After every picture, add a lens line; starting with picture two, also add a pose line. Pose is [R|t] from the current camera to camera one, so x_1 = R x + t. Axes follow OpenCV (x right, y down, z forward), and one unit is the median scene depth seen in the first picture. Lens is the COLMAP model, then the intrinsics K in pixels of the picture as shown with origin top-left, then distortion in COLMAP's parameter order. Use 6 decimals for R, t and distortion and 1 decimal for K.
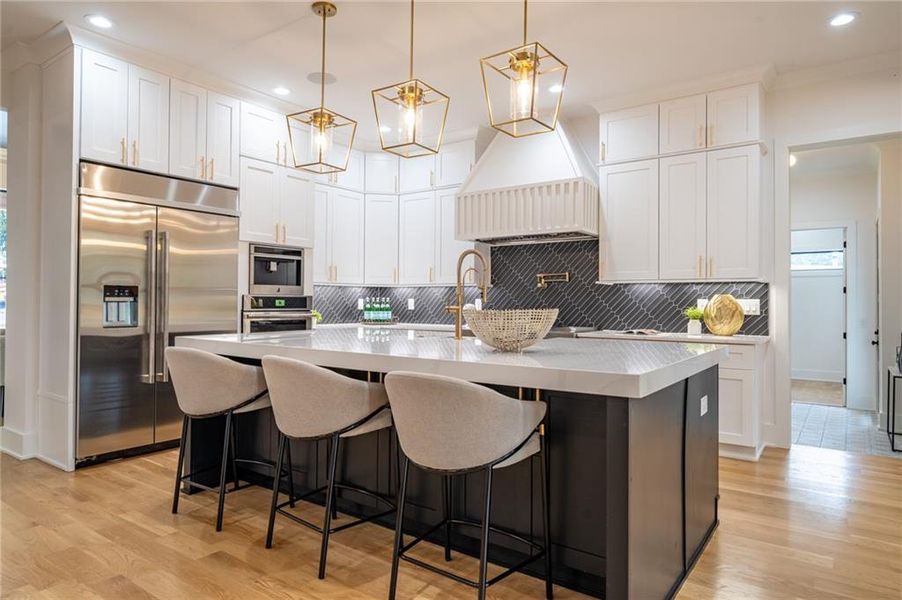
lens RADIAL K [[554.2, 0, 451.0], [0, 554.2, 300.0], [0, 0, 1]] dist [0.000967, 0.001318]
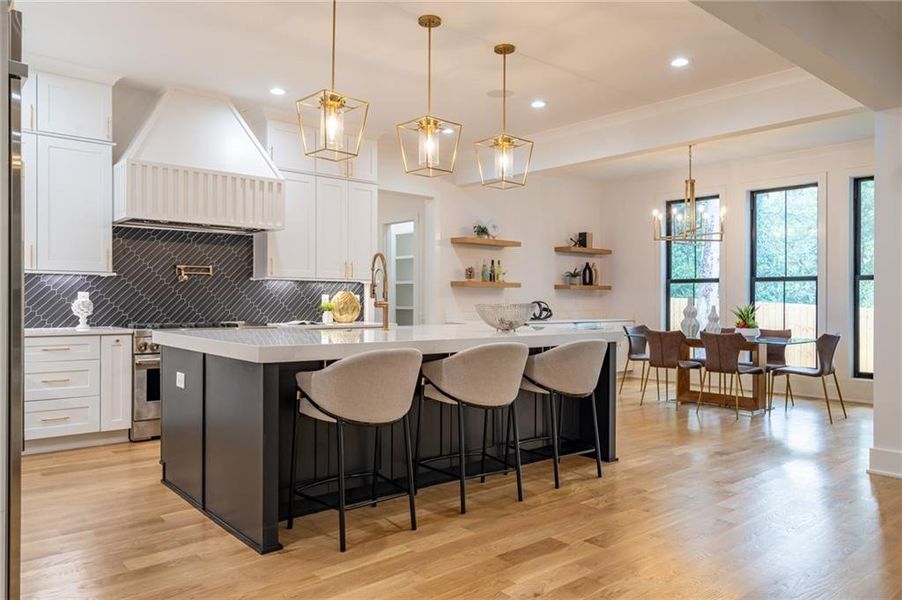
lens RADIAL K [[638.9, 0, 451.0], [0, 638.9, 300.0], [0, 0, 1]] dist [0.009507, 0.003110]
pose [[0.230315, -0.002308, 0.973113, -0.882148], [-0.008853, 0.999951, 0.004467, 0.001201], [-0.973076, -0.009644, 0.230283, 0.395347]]
